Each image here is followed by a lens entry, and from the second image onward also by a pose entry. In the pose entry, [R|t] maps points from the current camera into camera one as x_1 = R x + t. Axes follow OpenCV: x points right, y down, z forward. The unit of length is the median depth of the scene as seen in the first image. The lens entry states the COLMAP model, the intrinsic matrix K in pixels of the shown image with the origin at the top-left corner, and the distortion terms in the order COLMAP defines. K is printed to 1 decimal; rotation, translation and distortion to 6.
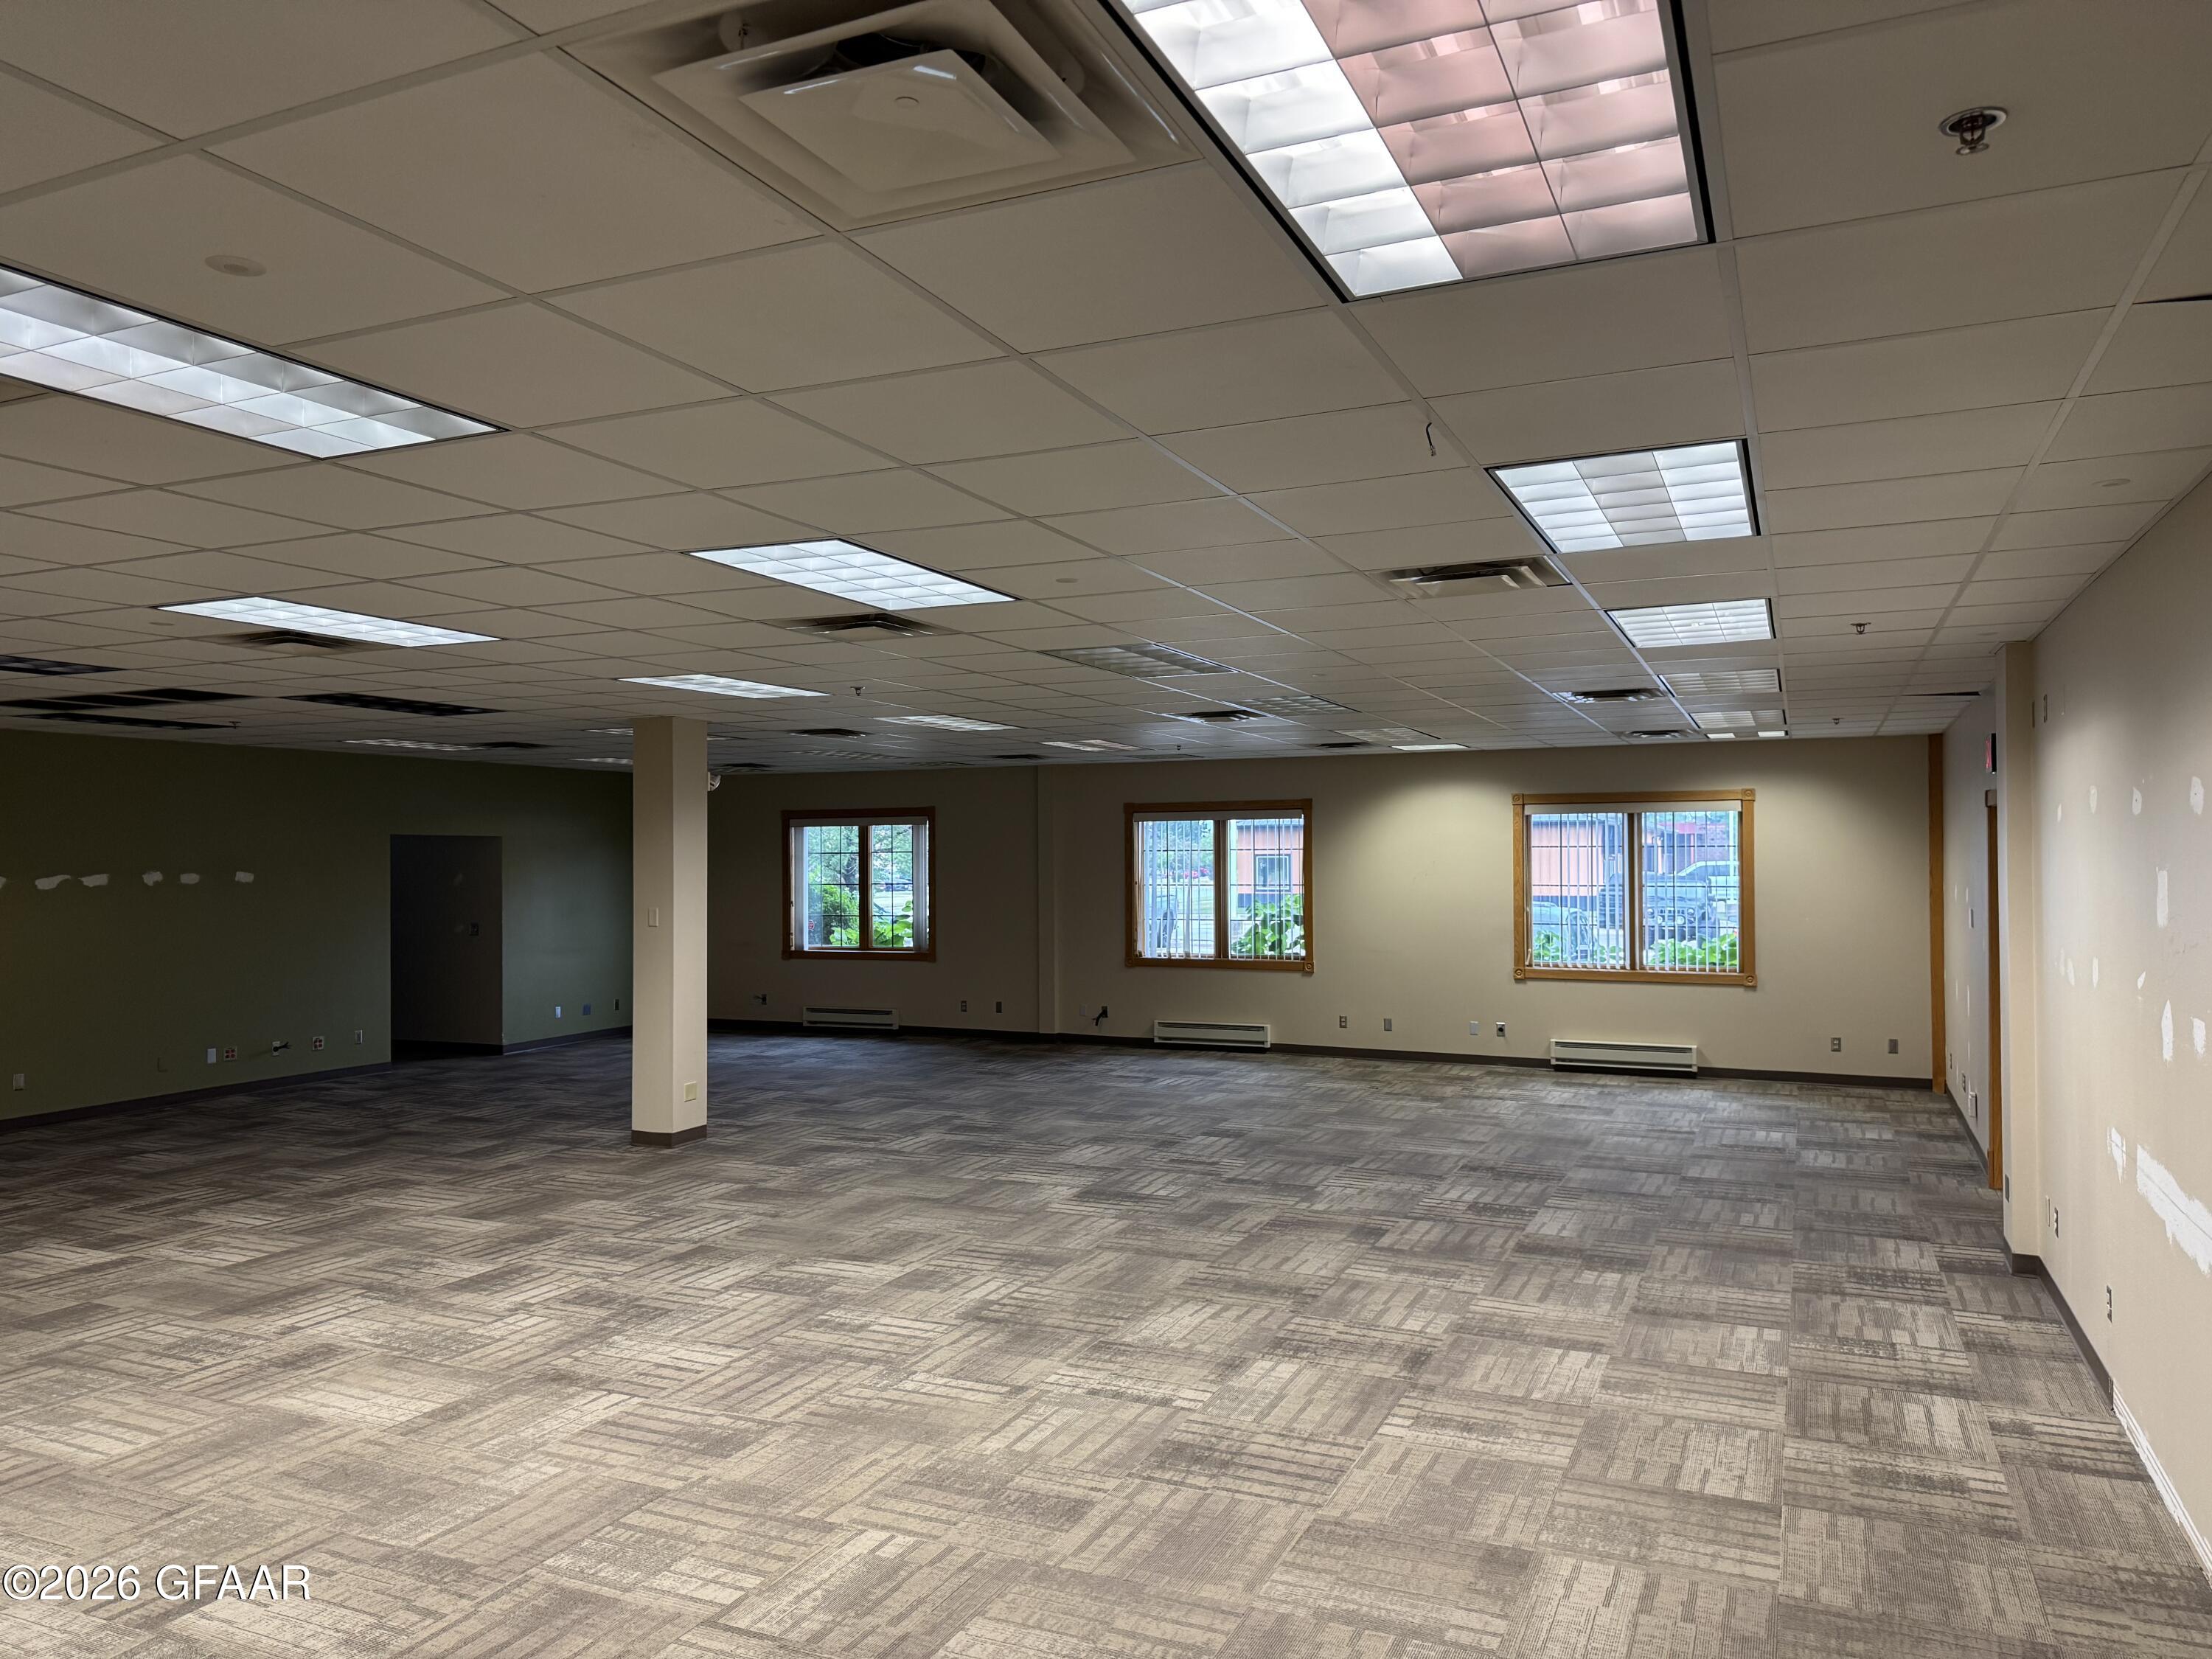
lens RADIAL K [[1567.5, 0, 1106.6], [0, 1567.5, 834.7], [0, 0, 1]] dist [0.005881, -0.003796]
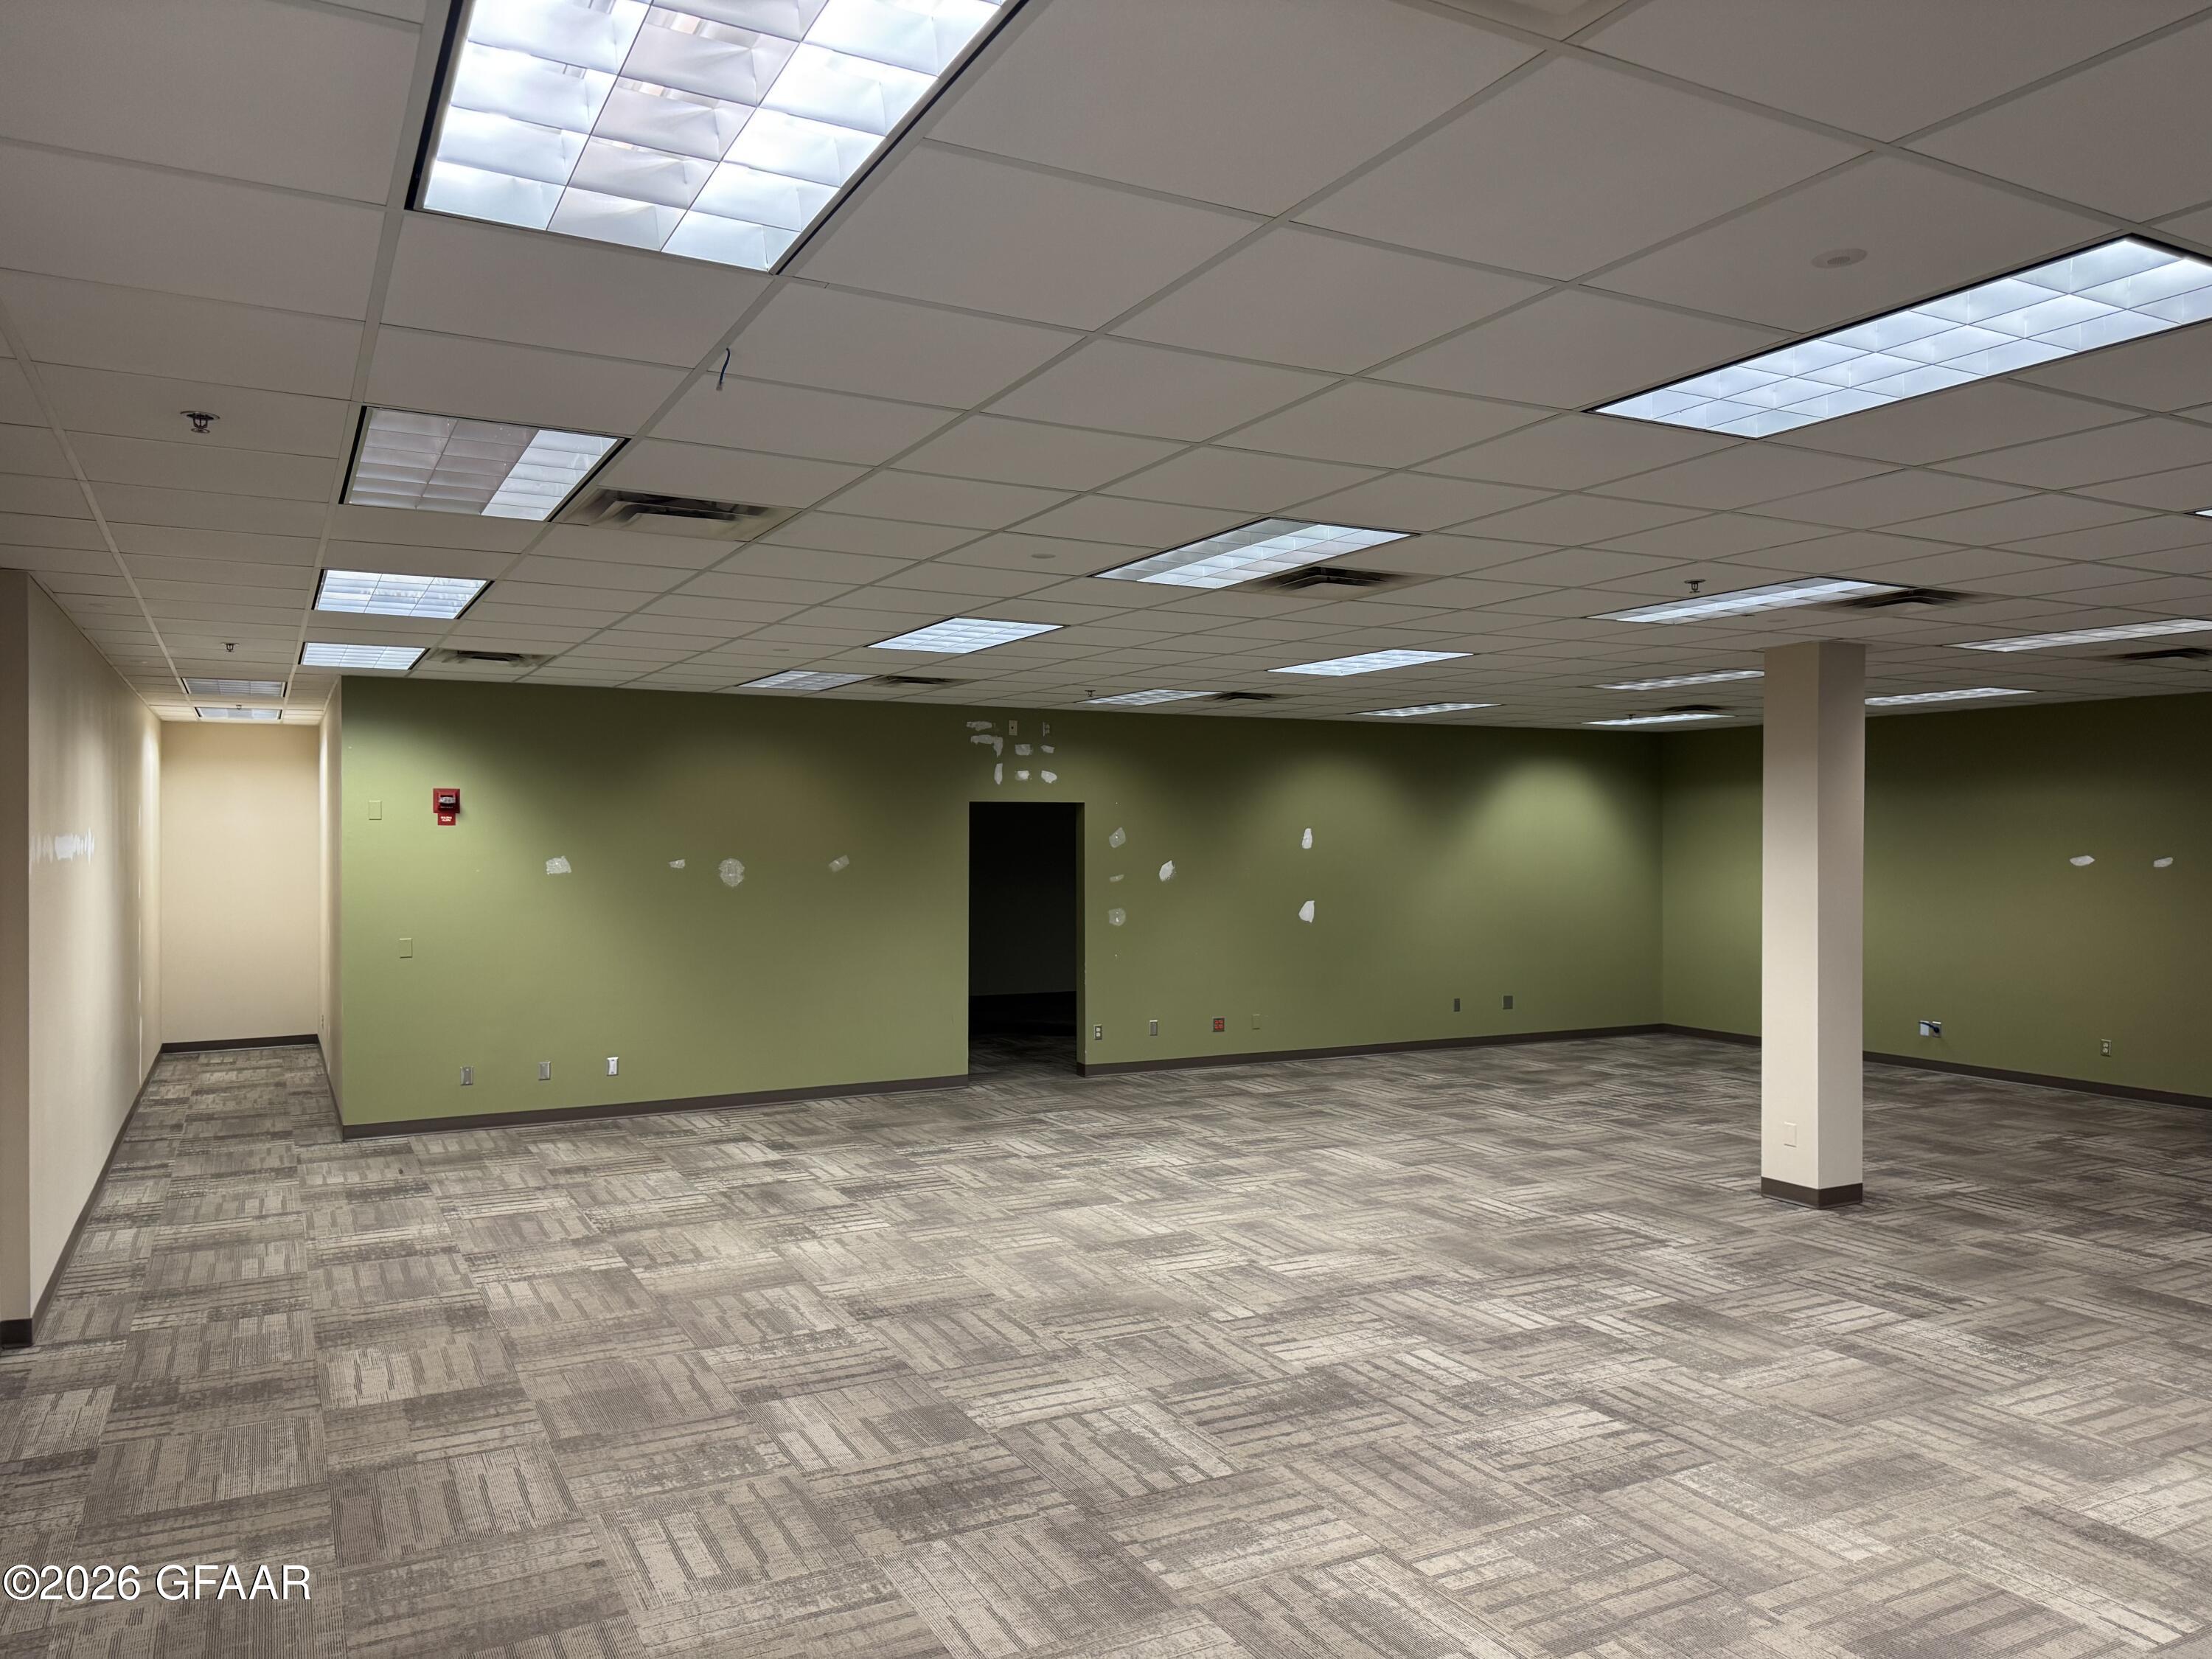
lens RADIAL K [[1567.5, 0, 1104.5], [0, 1567.5, 828.3], [0, 0, 1]] dist [0.005881, -0.003796]
pose [[-0.604272, 0.000109, -0.796778, 0.599478], [0.008326, 0.999946, -0.006177, 0.023097], [0.796735, -0.010367, -0.604240, 1.294433]]
